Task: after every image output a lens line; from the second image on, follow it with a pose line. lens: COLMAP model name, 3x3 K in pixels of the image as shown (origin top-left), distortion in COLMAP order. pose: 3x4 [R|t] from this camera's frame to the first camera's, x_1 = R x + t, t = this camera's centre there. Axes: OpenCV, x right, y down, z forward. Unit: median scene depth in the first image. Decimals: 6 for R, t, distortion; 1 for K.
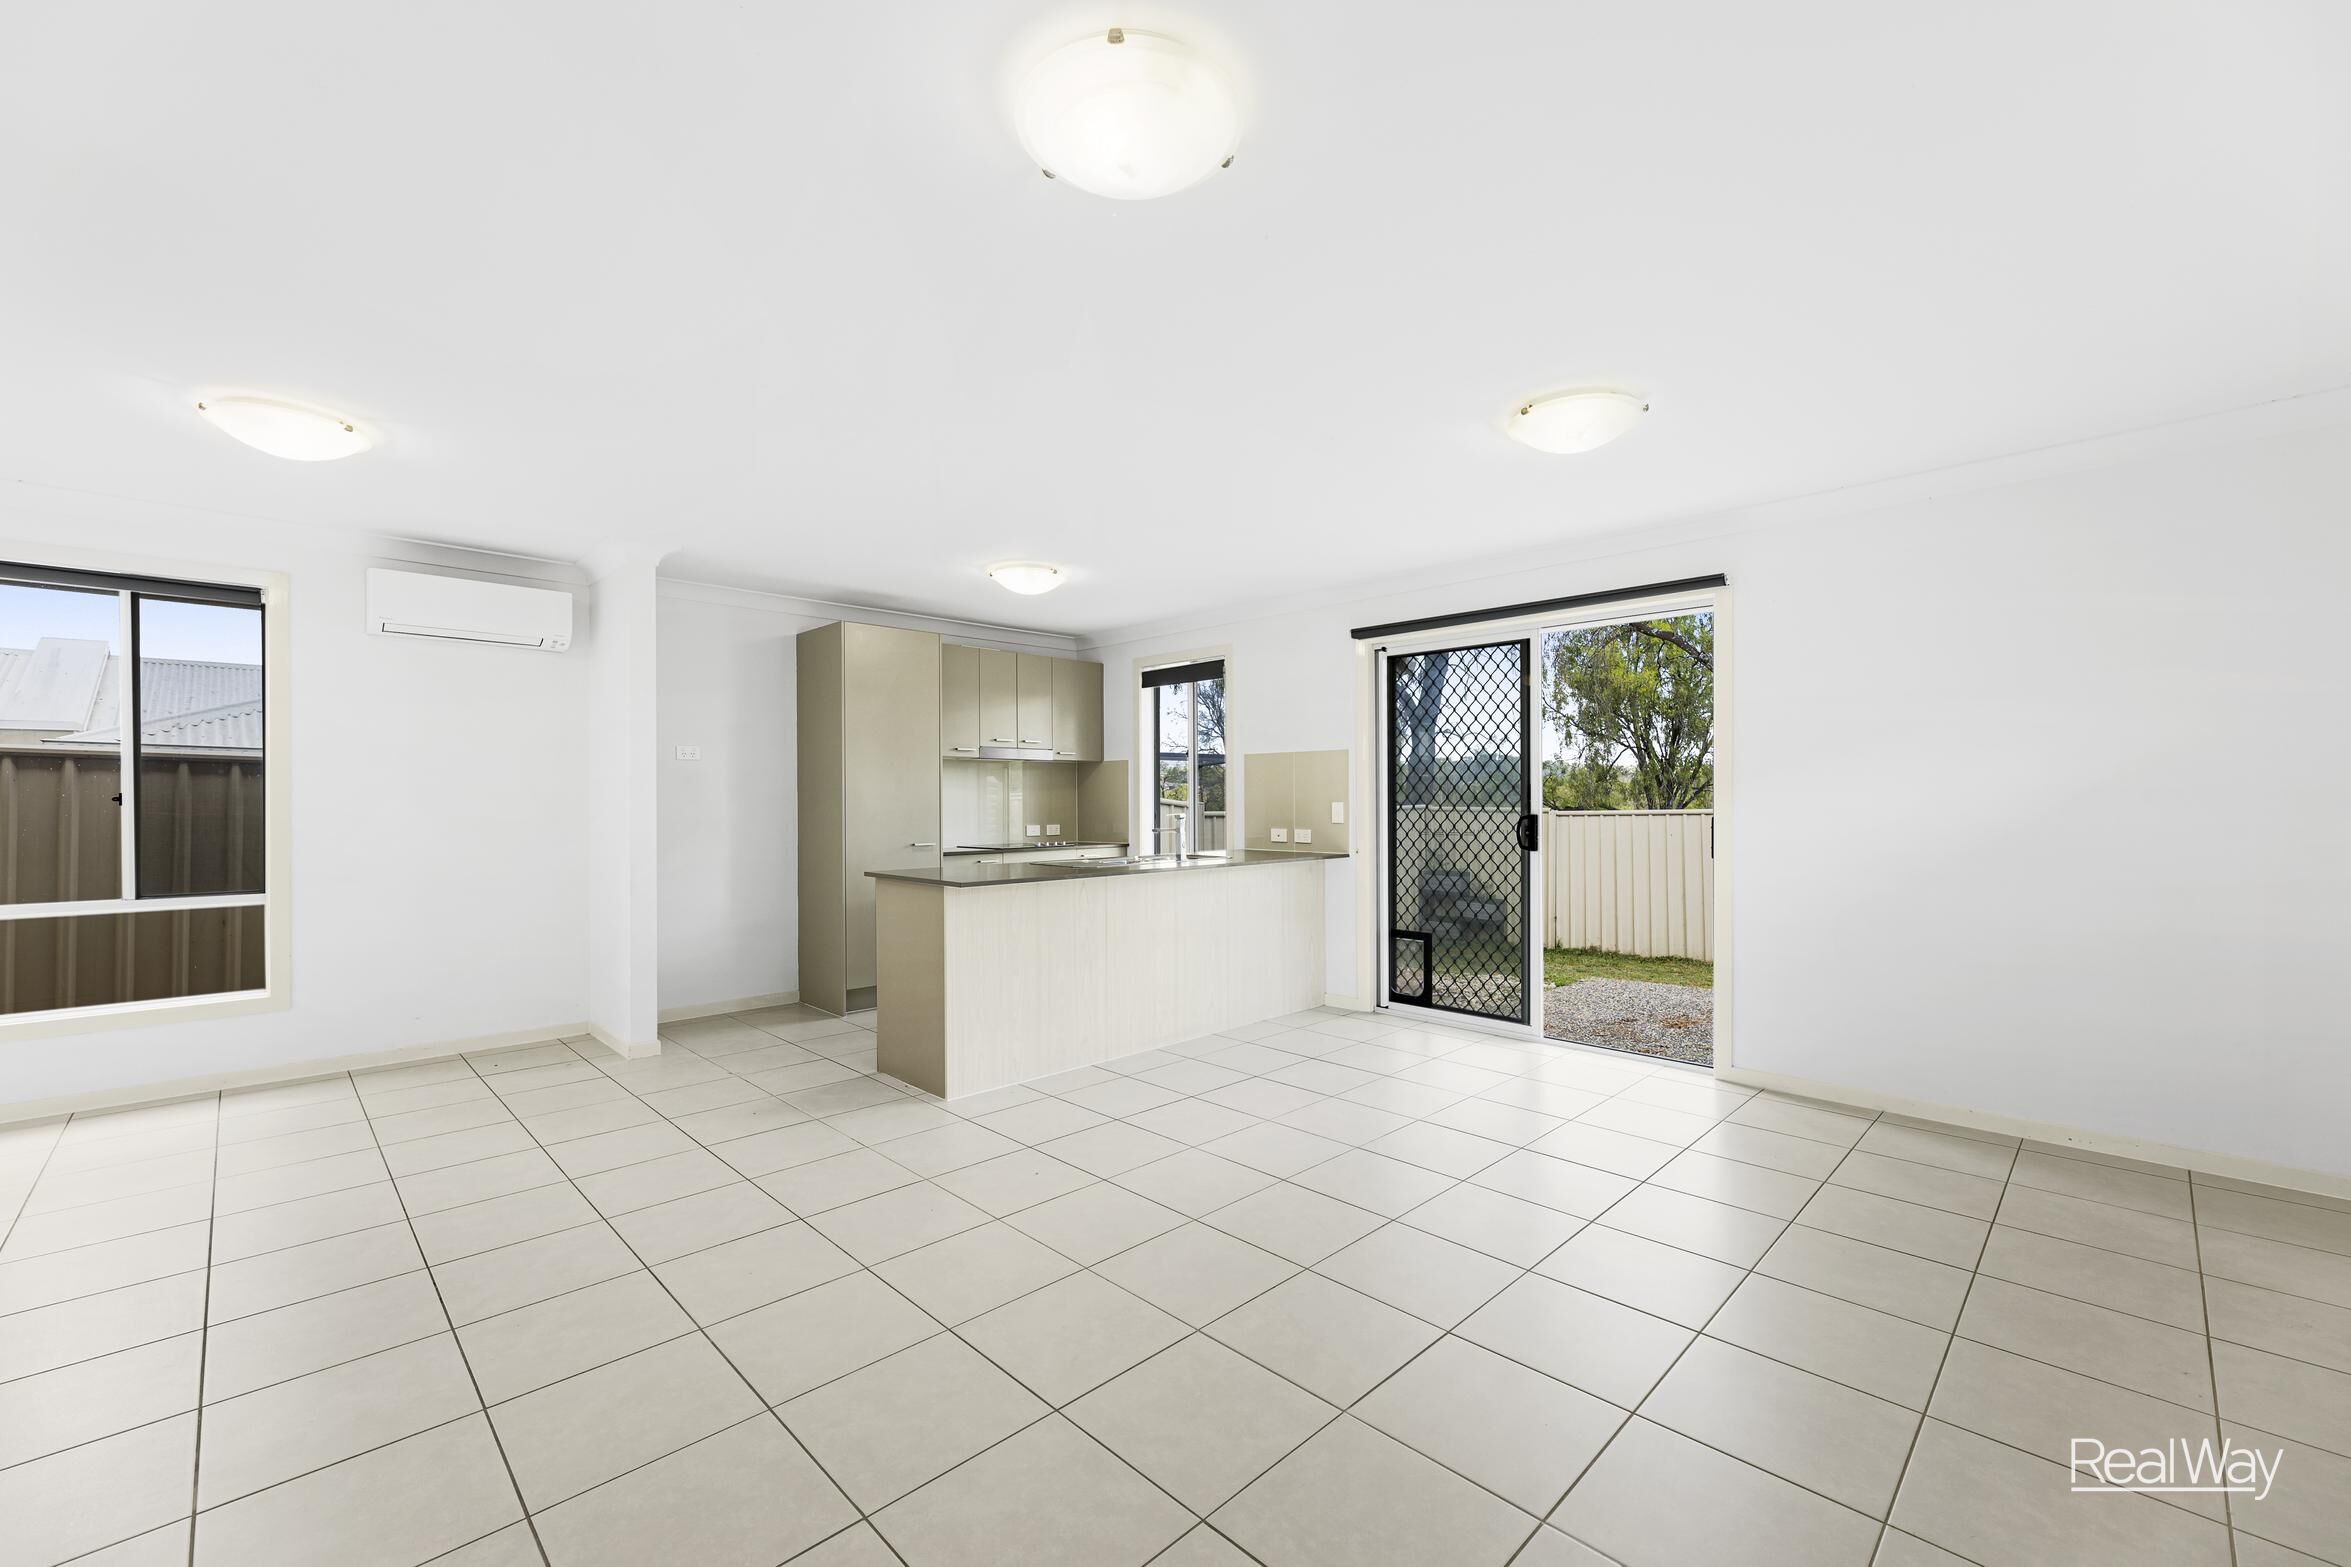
lens RADIAL K [[935.3, 0, 1157.1], [0, 935.3, 790.3], [0, 0, 1]] dist [0.004545, 0.000662]
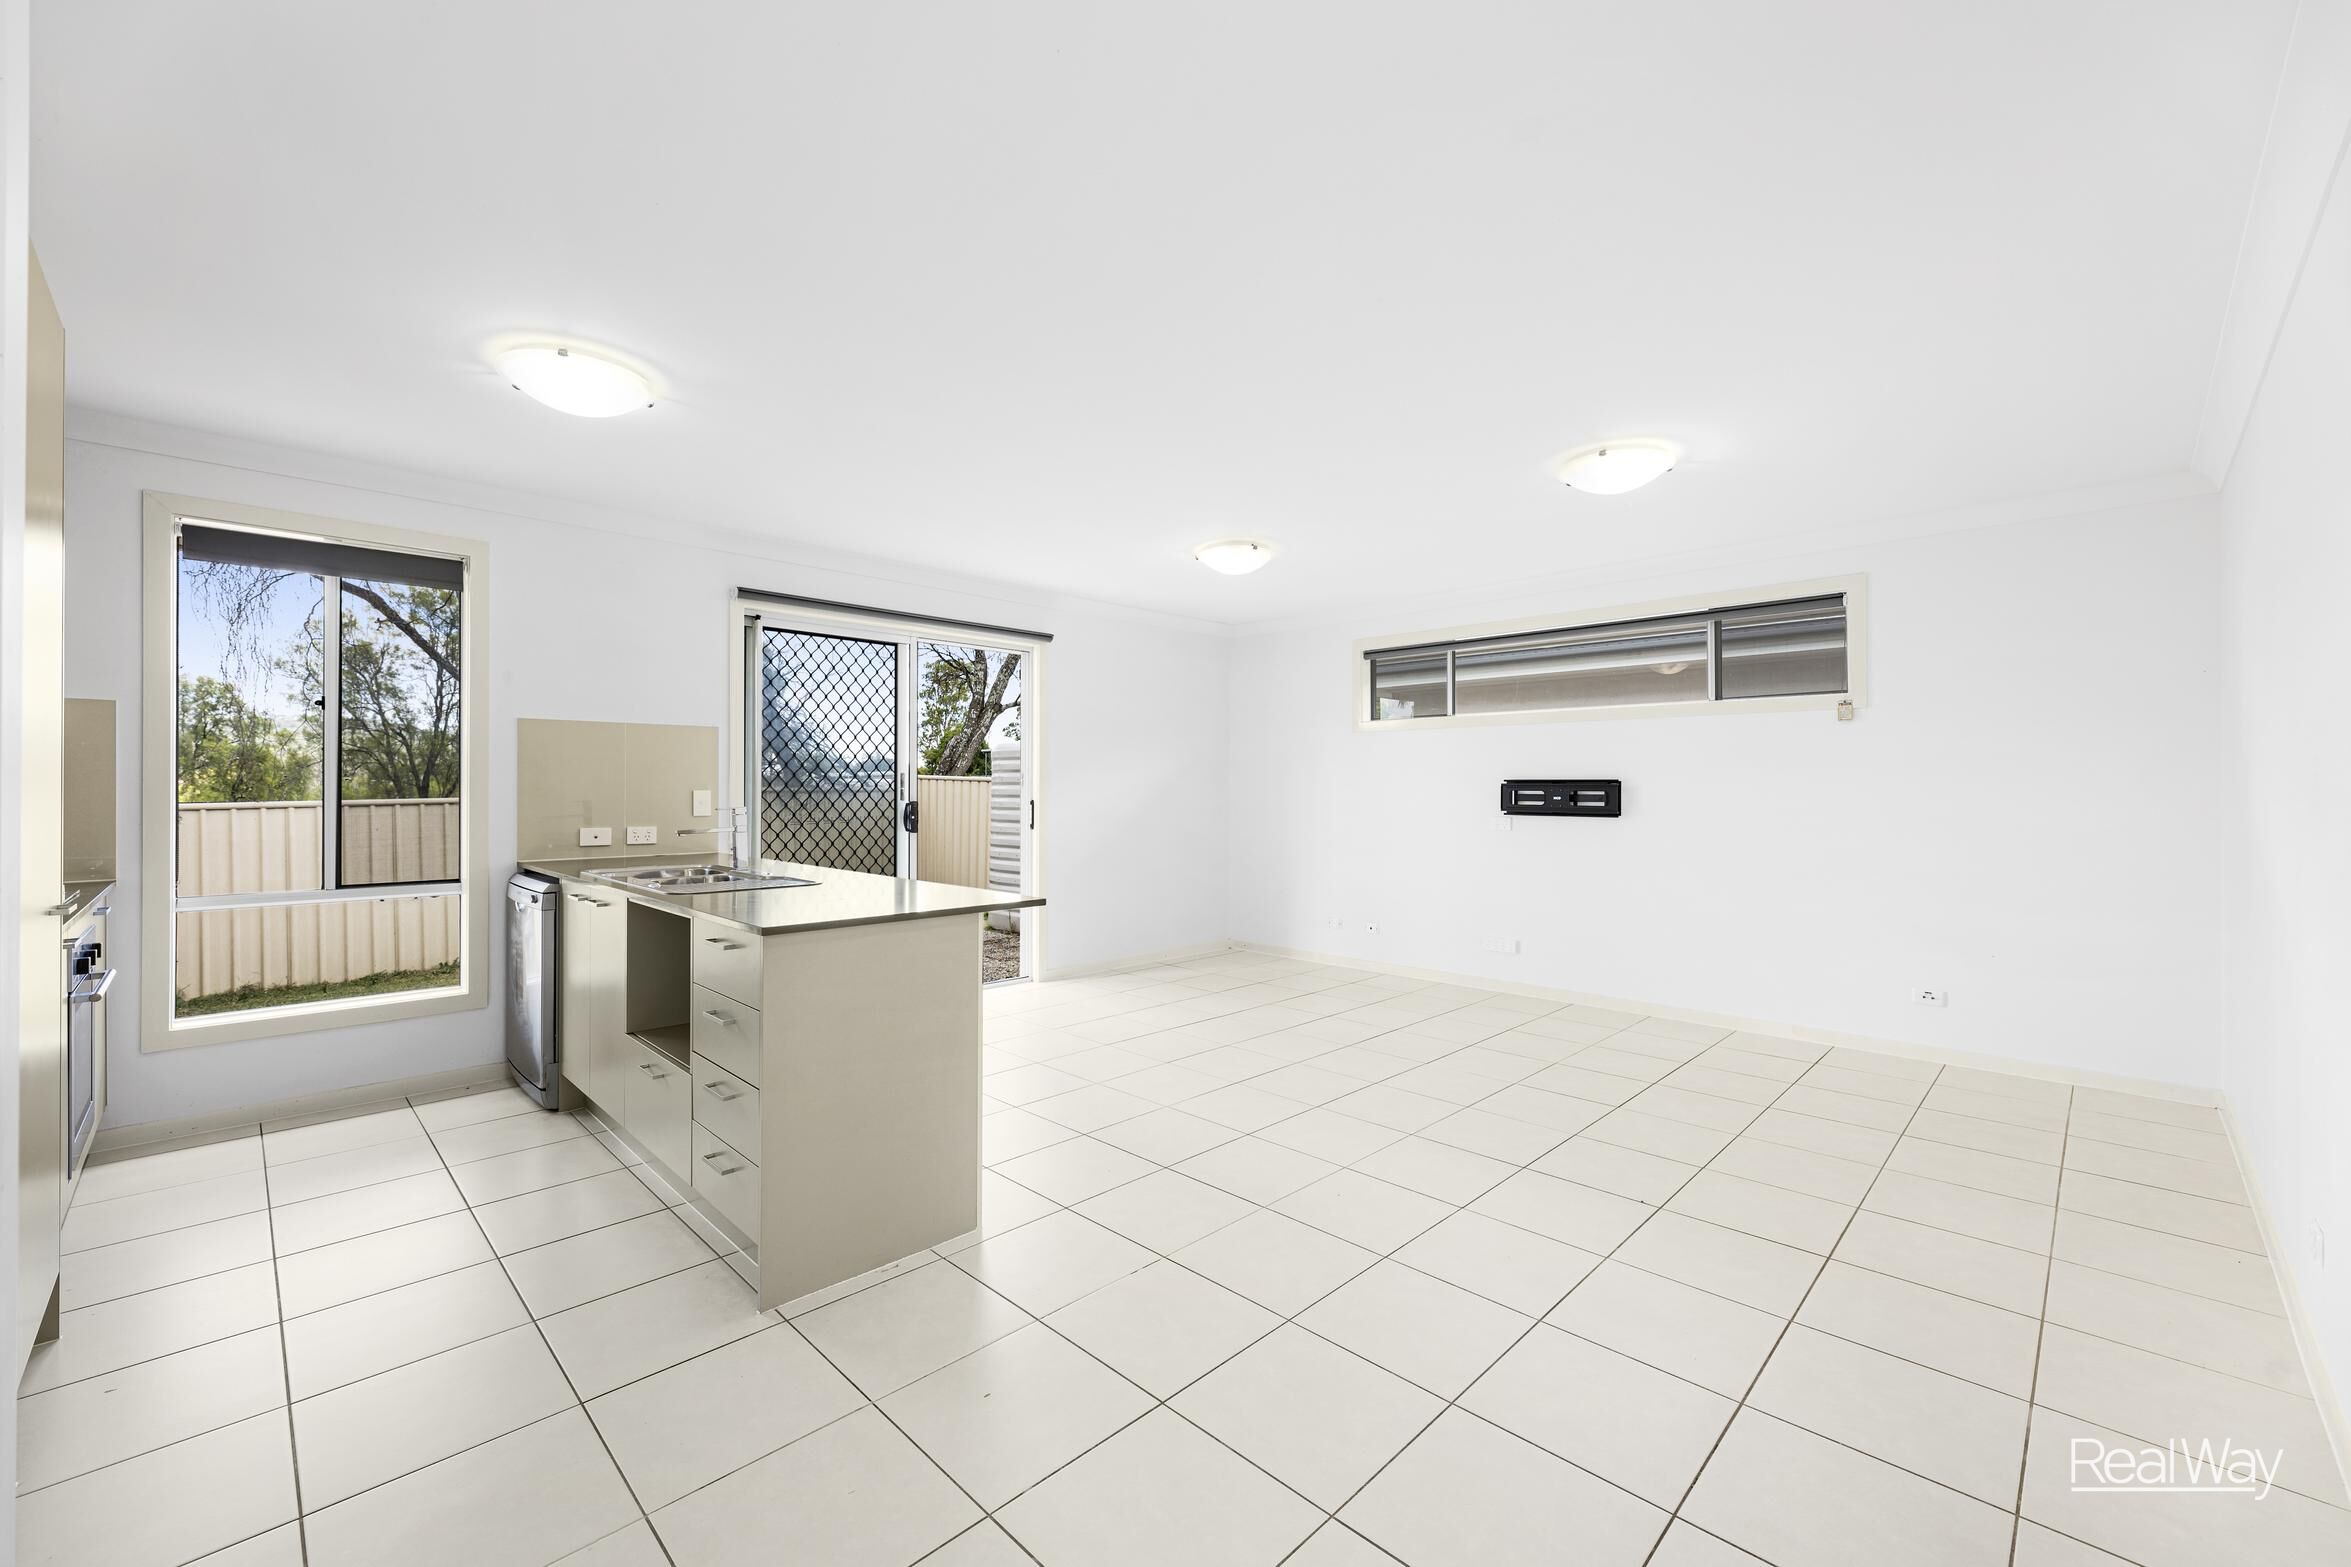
lens RADIAL K [[935.3, 0, 1168.4], [0, 935.3, 781.1], [0, 0, 1]] dist [0.004545, 0.000662]
pose [[-0.017040, 0.006795, 0.999832, -0.577165], [-0.009146, 0.999934, -0.006951, 0.006236], [-0.999813, -0.009263, -0.016976, 0.554821]]
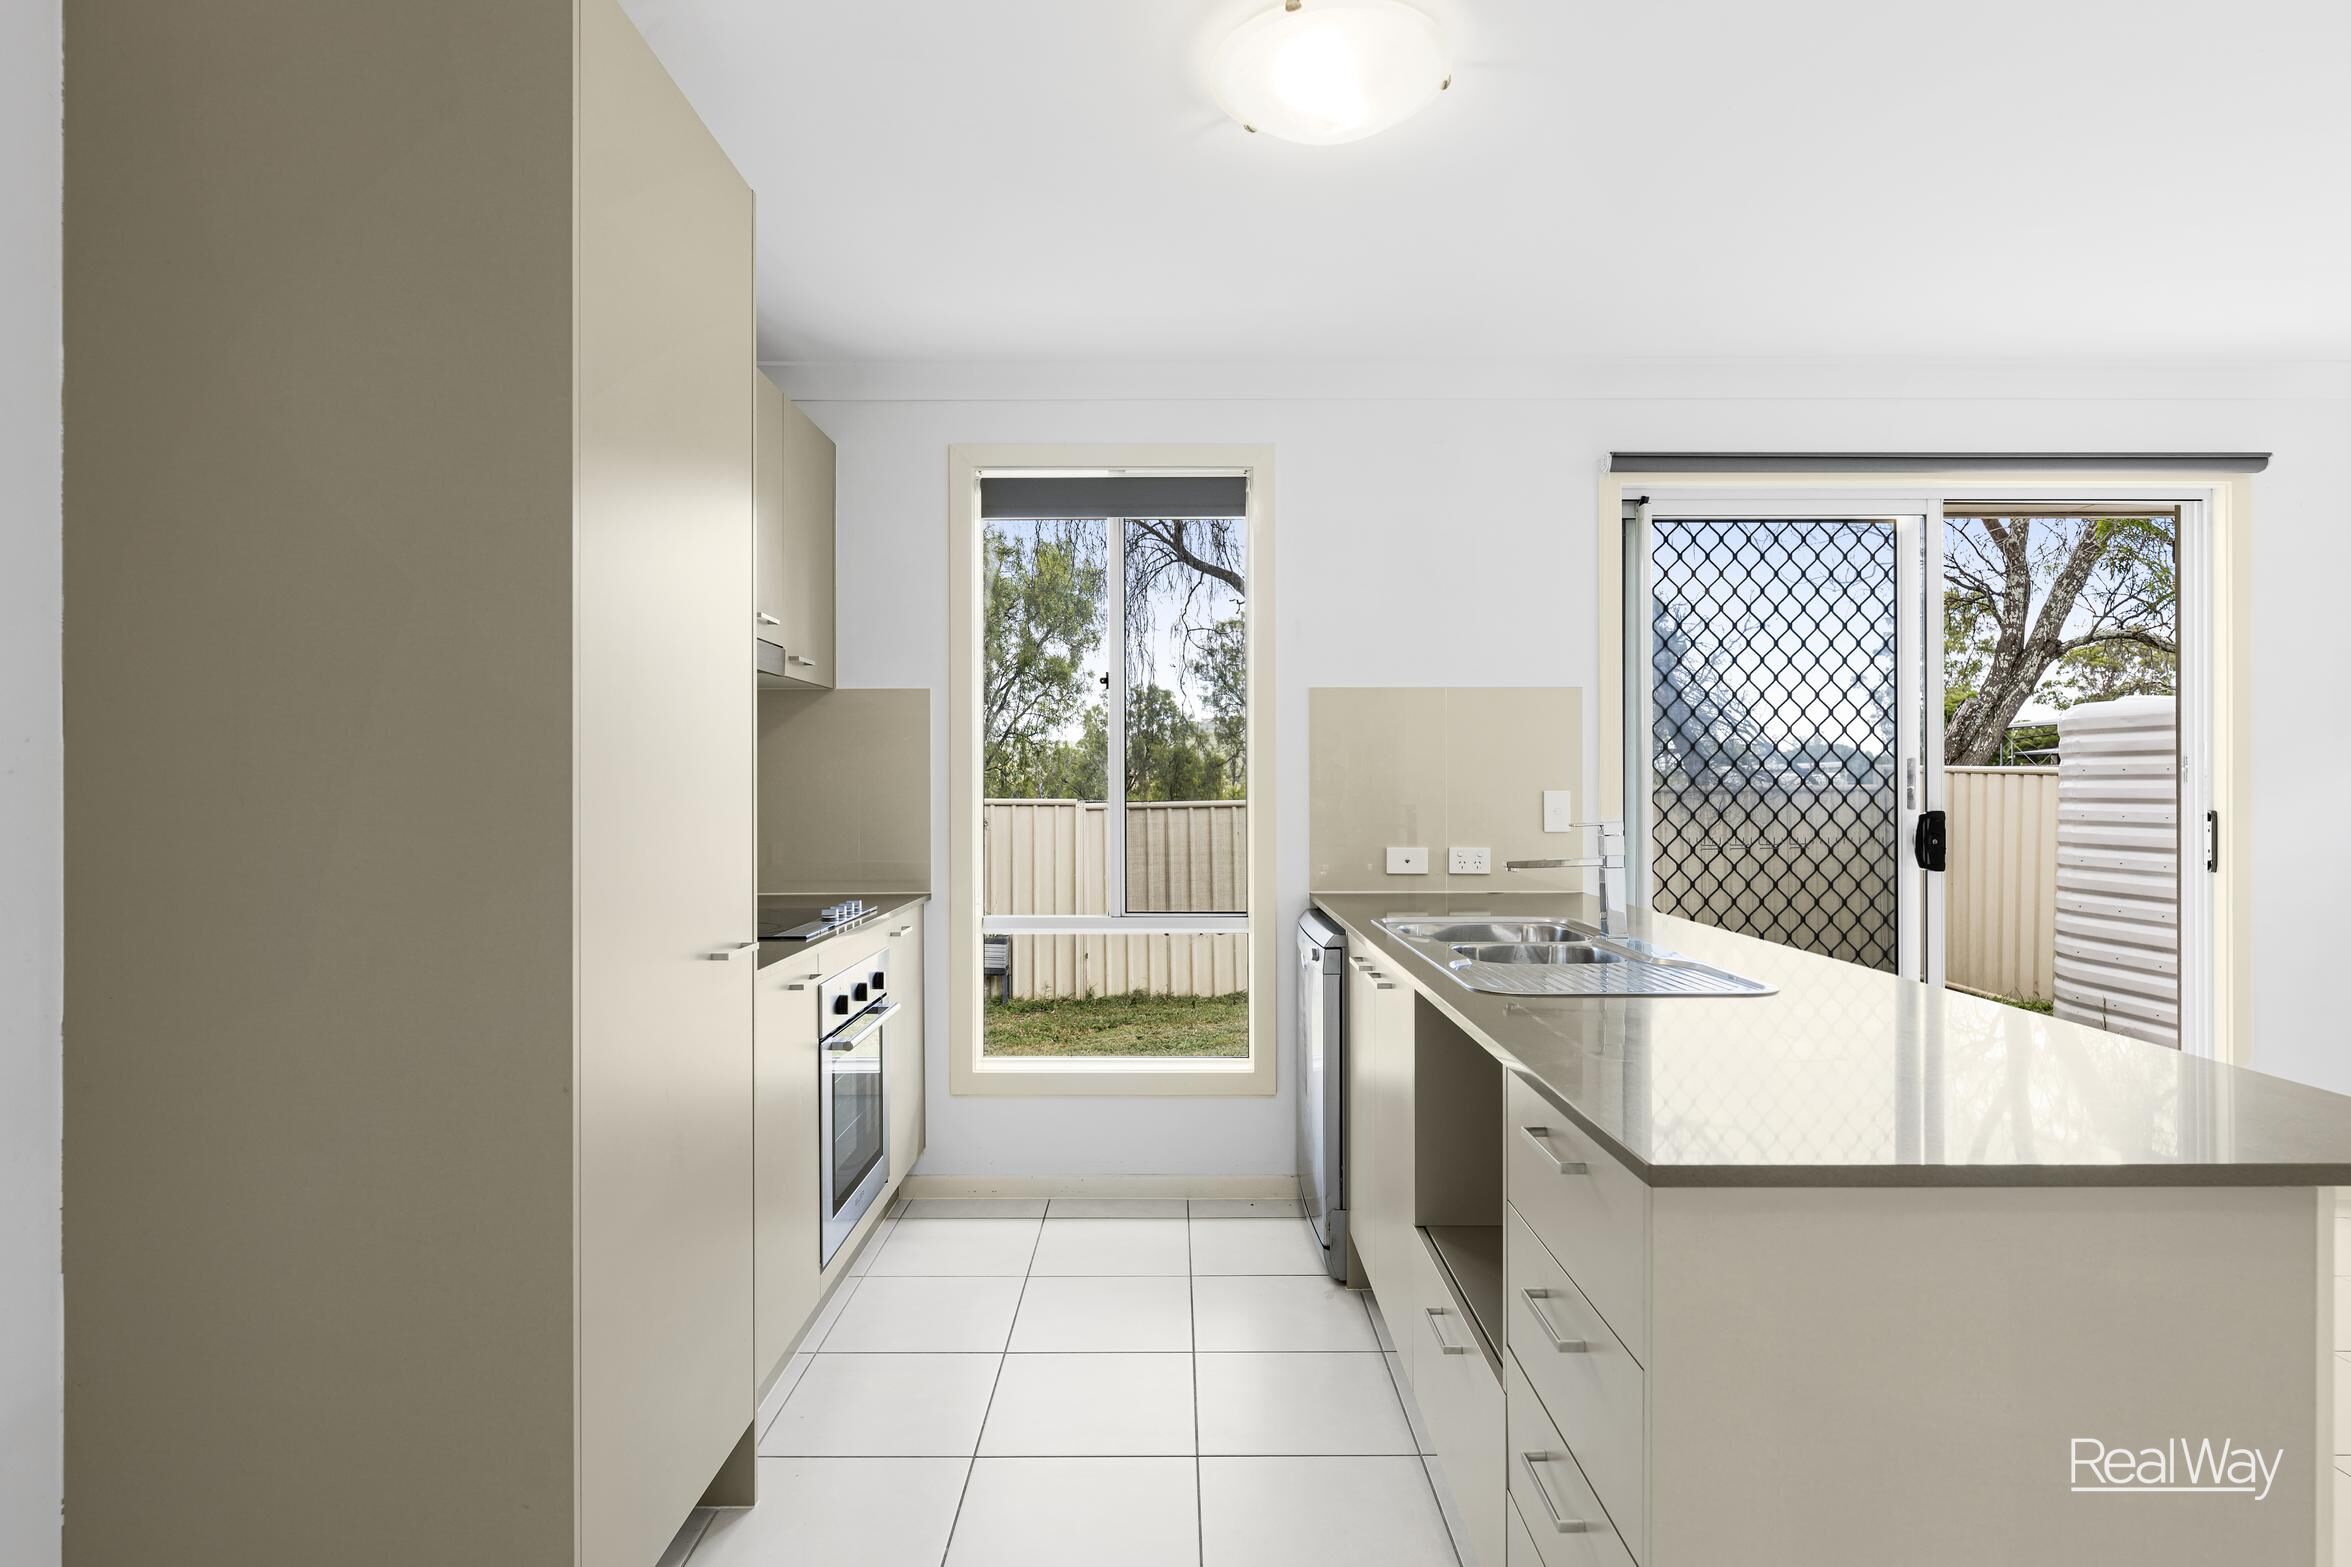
lens RADIAL K [[1229.0, 0, 1177.8], [0, 1229.0, 781.9], [0, 0, 1]] dist [-0.002619, 0.000417]
pose [[0.691534, 0.001644, 0.722342, -0.391266], [-0.004378, 0.999989, 0.001915, 0.007150], [-0.722330, -0.004486, 0.691534, 0.630222]]
